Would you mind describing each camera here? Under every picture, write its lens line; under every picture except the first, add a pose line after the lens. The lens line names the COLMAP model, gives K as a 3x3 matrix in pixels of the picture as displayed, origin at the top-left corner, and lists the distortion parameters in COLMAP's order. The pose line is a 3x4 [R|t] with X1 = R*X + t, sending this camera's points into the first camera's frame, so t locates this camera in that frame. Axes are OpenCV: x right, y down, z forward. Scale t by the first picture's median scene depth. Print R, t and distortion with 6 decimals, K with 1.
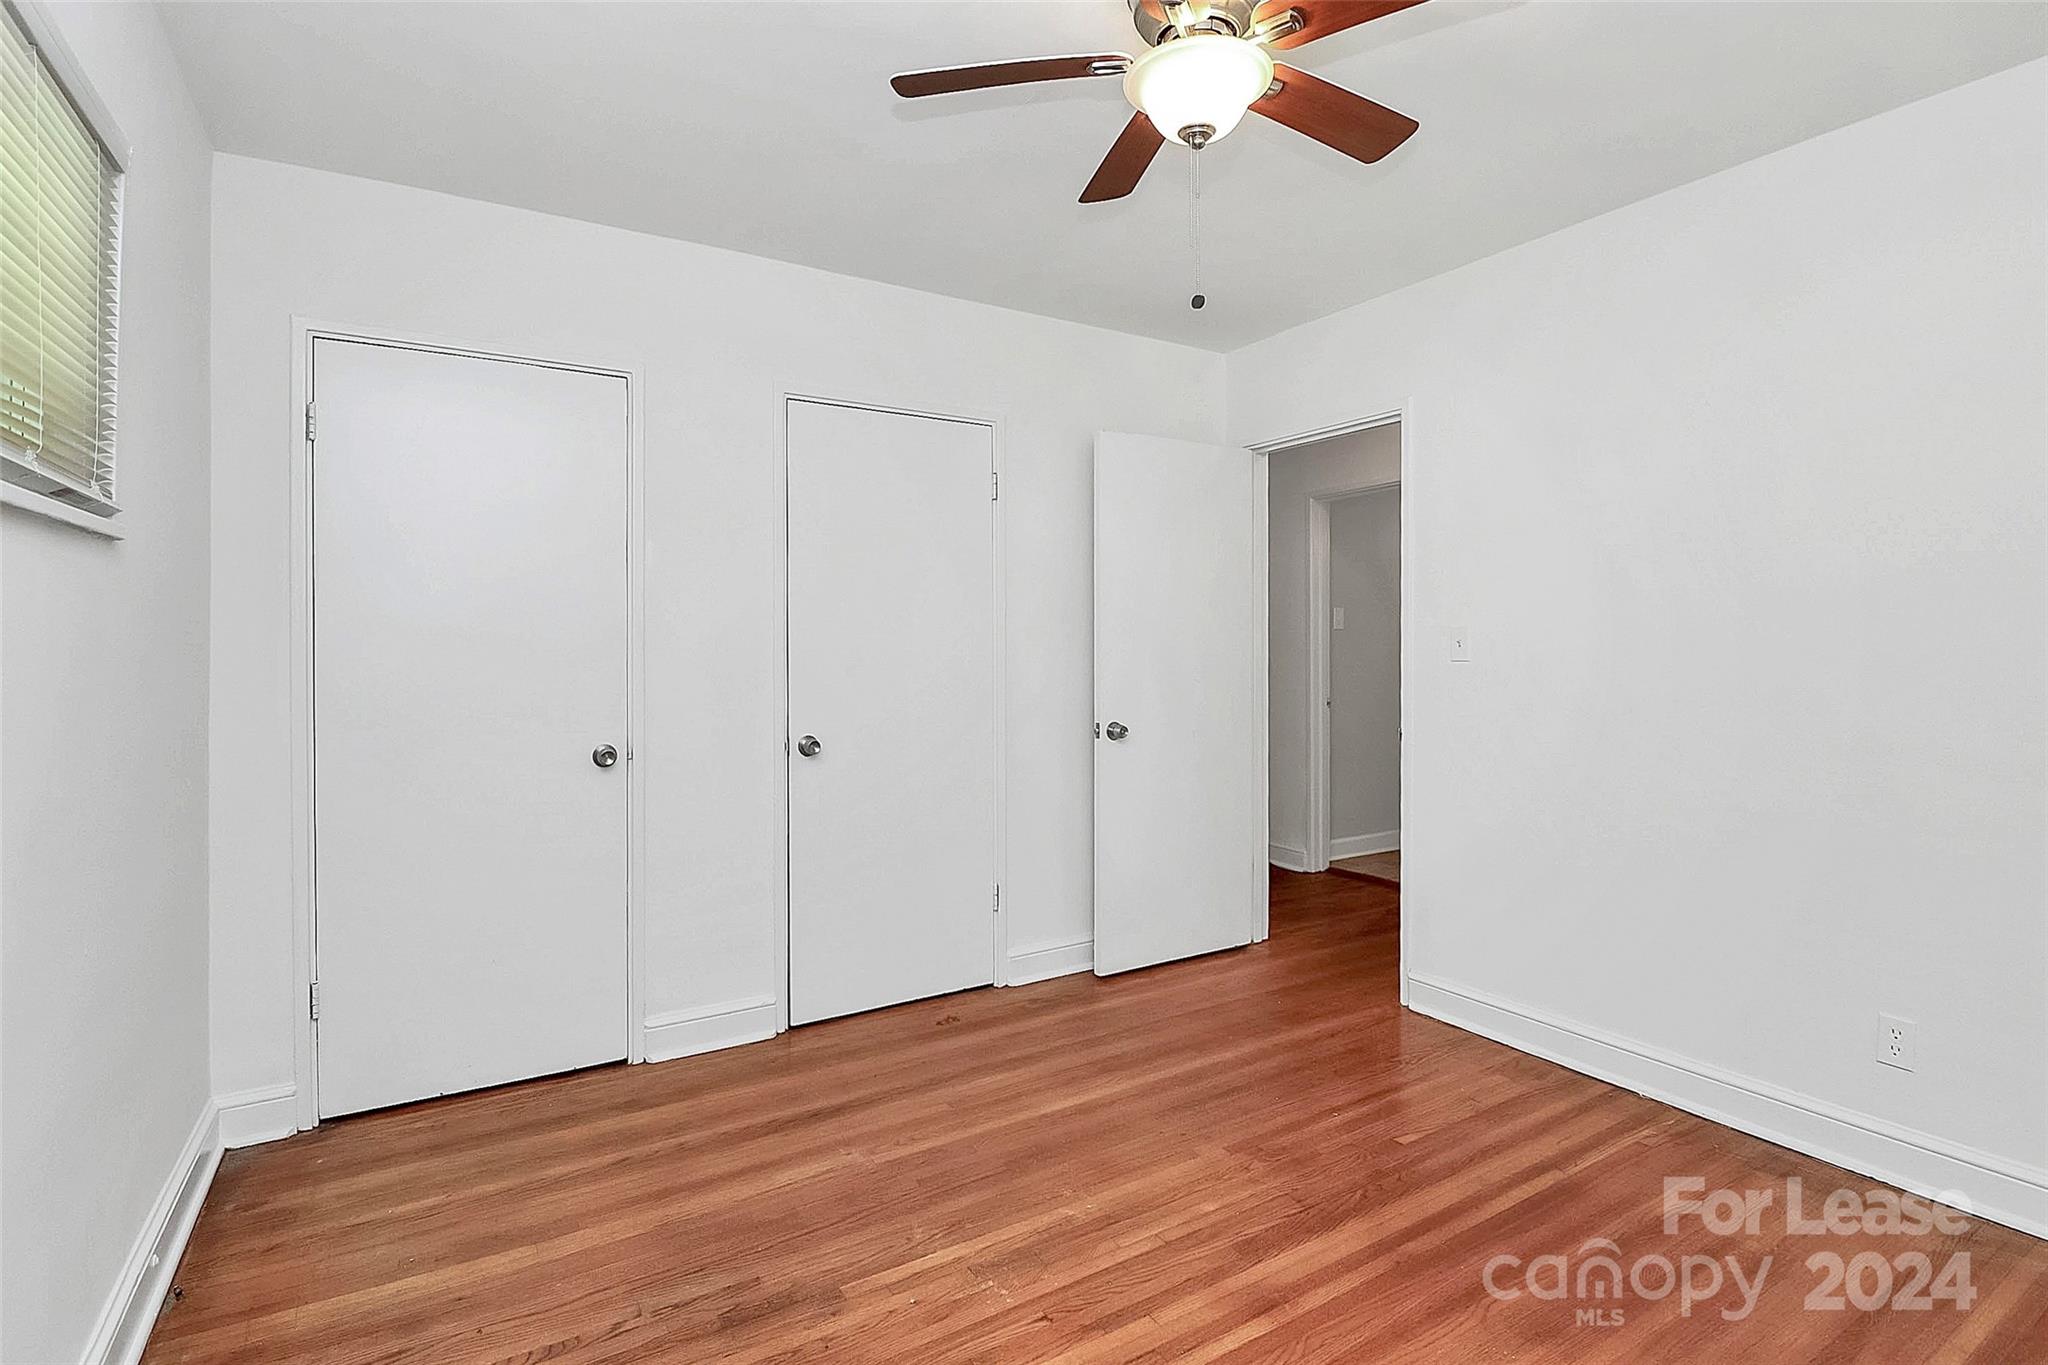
lens RADIAL K [[980.8, 0, 1025.0], [0, 980.8, 655.0], [0, 0, 1]] dist [0.011952, -0.016491]
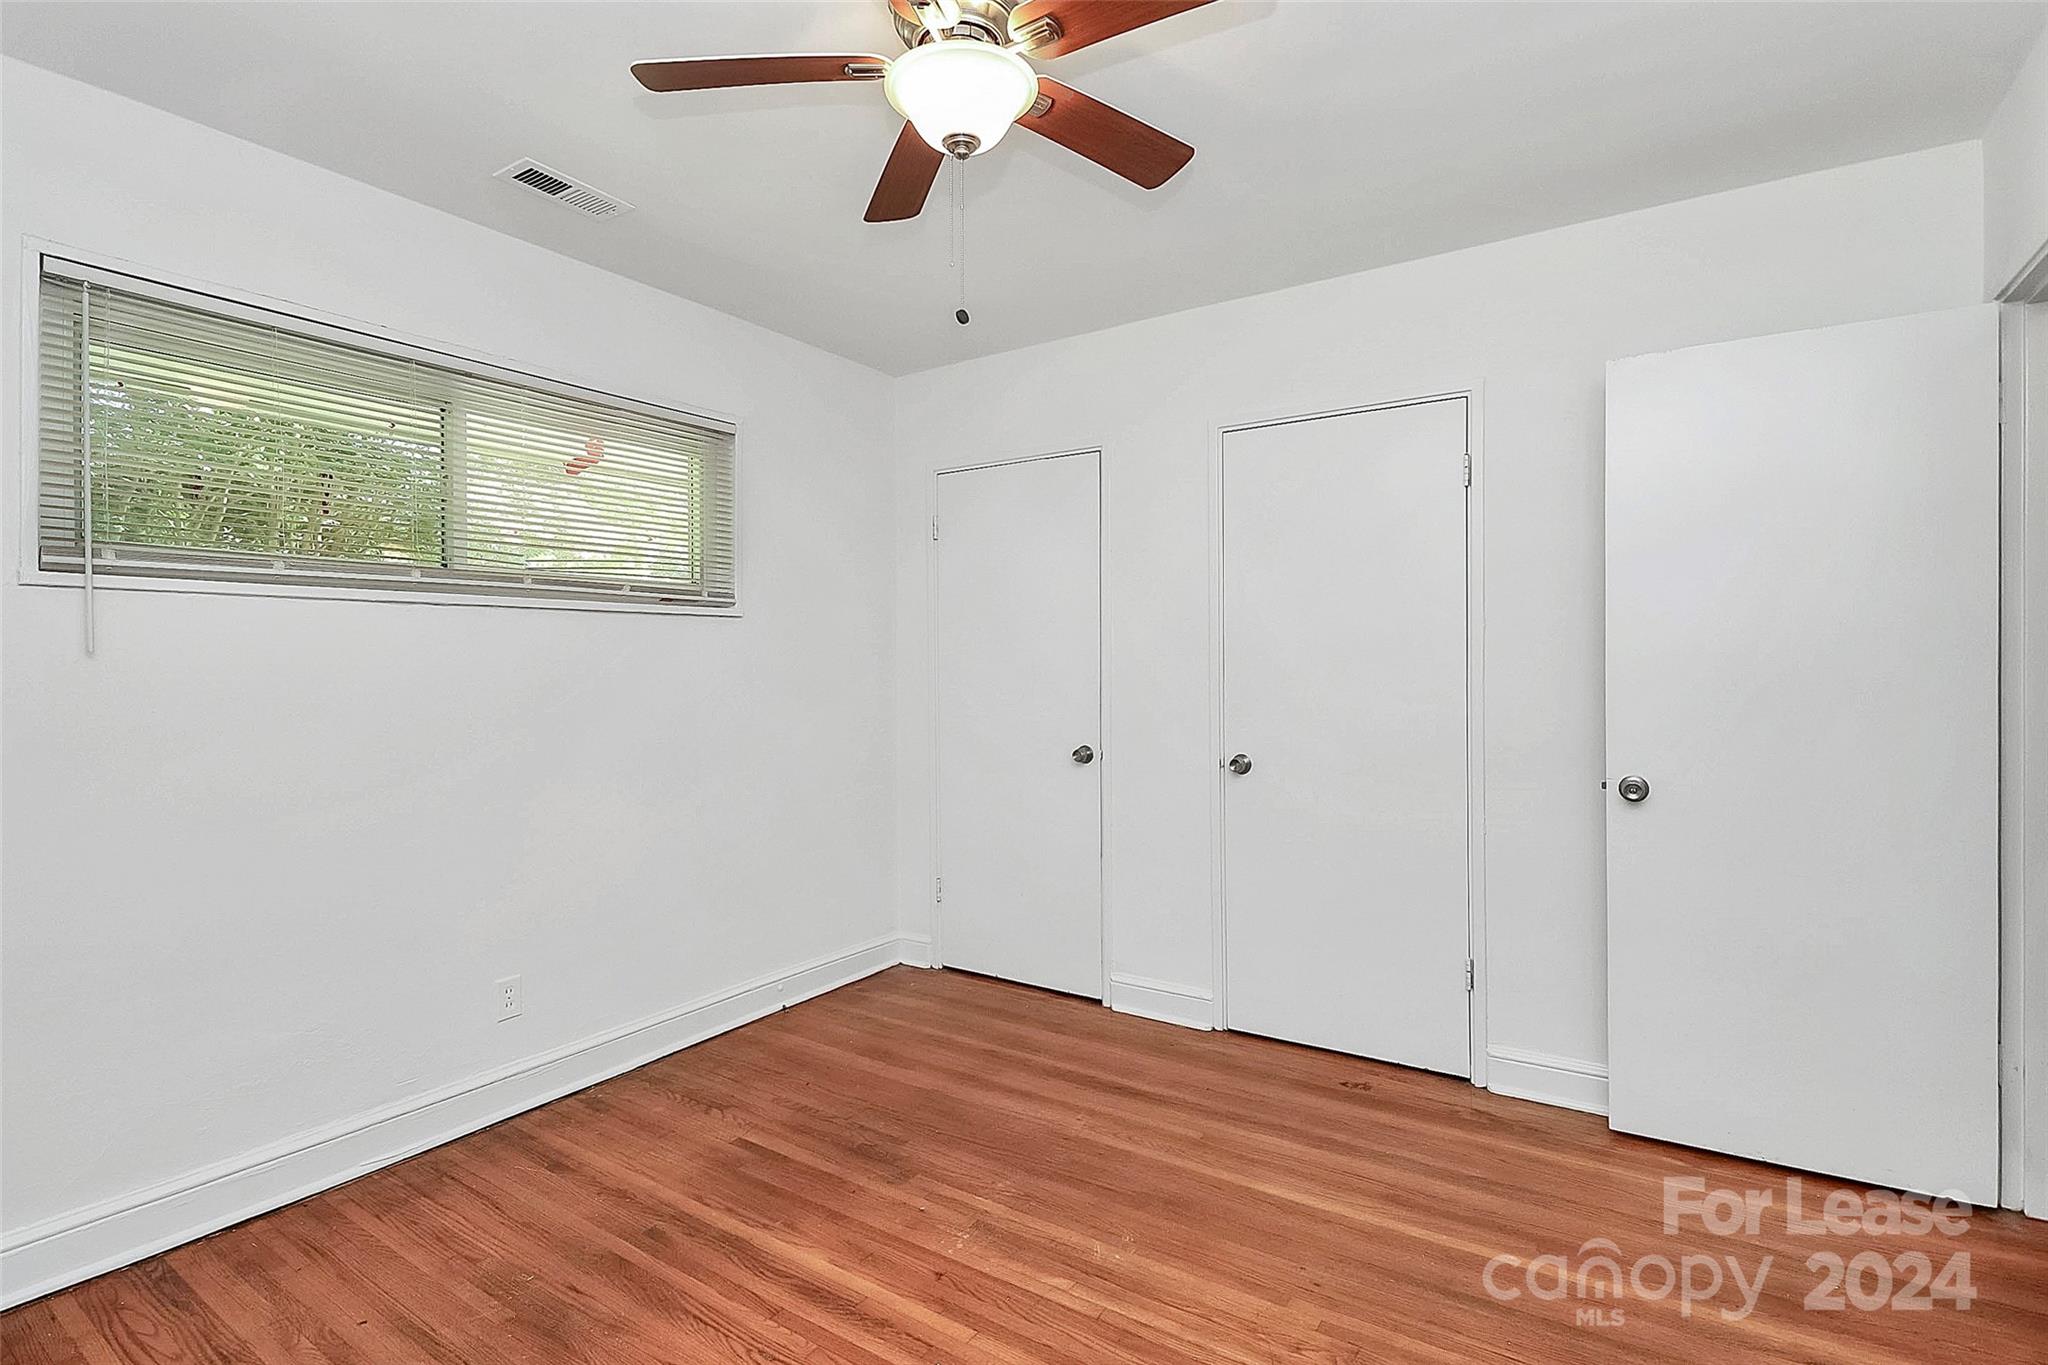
lens RADIAL K [[975.8, 0, 1026.1], [0, 975.8, 670.9], [0, 0, 1]] dist [0.002515, -0.012981]
pose [[0.424511, 0.006360, -0.905400, 0.747610], [-0.005079, 0.999976, 0.004643, -0.010640], [0.905409, 0.002628, 0.424533, 0.437285]]
